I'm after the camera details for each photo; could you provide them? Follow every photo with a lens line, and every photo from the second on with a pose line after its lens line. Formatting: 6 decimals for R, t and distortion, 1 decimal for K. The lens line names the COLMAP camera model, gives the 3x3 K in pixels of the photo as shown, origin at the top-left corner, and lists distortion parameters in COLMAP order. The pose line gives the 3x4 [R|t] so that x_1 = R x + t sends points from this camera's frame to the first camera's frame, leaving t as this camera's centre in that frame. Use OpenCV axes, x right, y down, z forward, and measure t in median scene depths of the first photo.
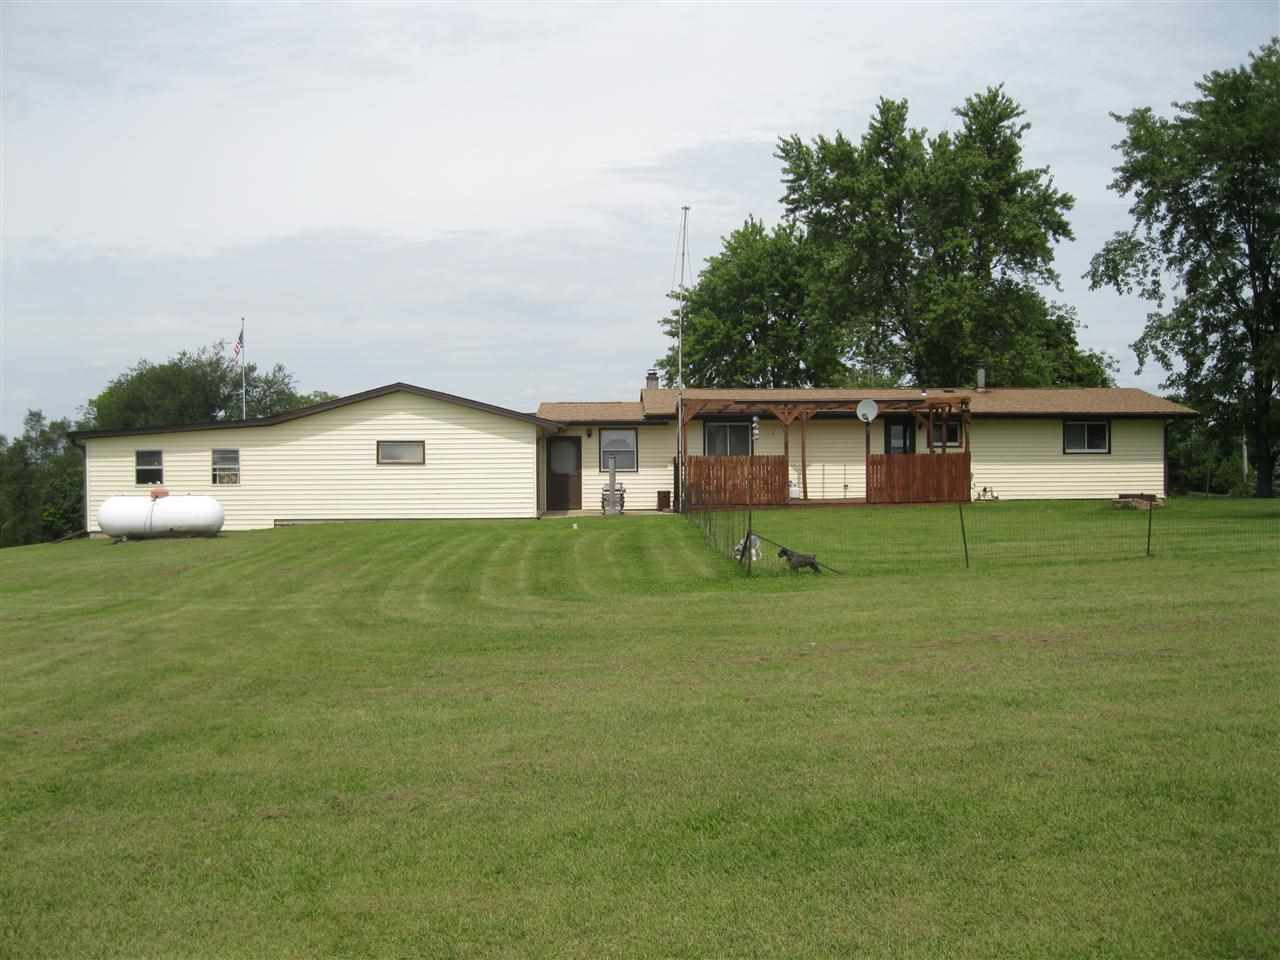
lens RADIAL K [[1288.9, 0, 640.0], [0, 1288.9, 480.0], [0, 0, 1]] dist [-0.018720, -0.011358]
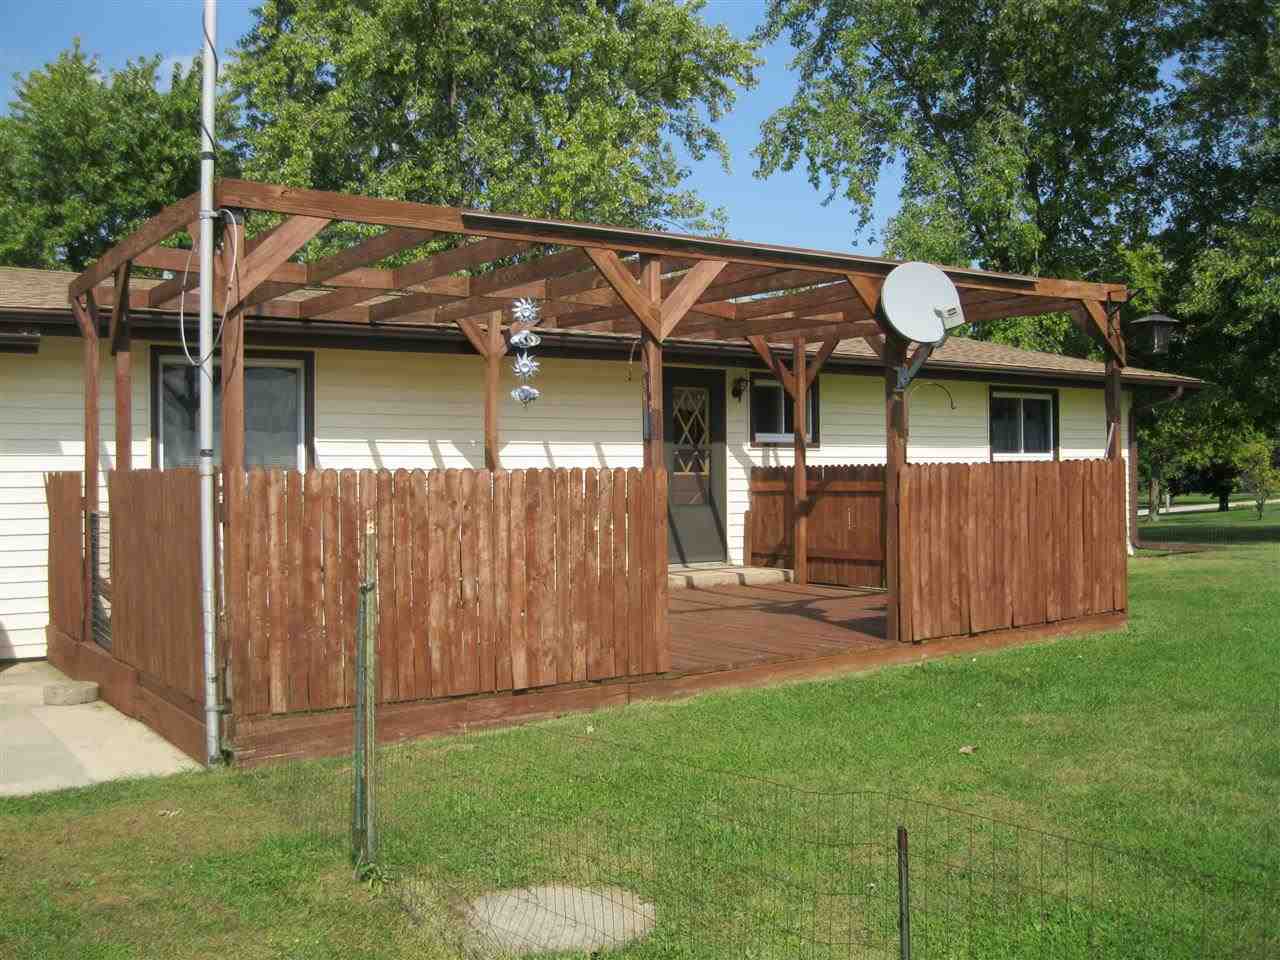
lens RADIAL K [[1288.9, 0, 640.0], [0, 1288.9, 480.0], [0, 0, 1]] dist [-0.018720, -0.011358]
pose [[0.843397, -0.007566, 0.537238, -0.015942], [0.006977, 0.999971, 0.003129, -0.015854], [-0.537246, 0.001110, 0.843425, 0.696657]]
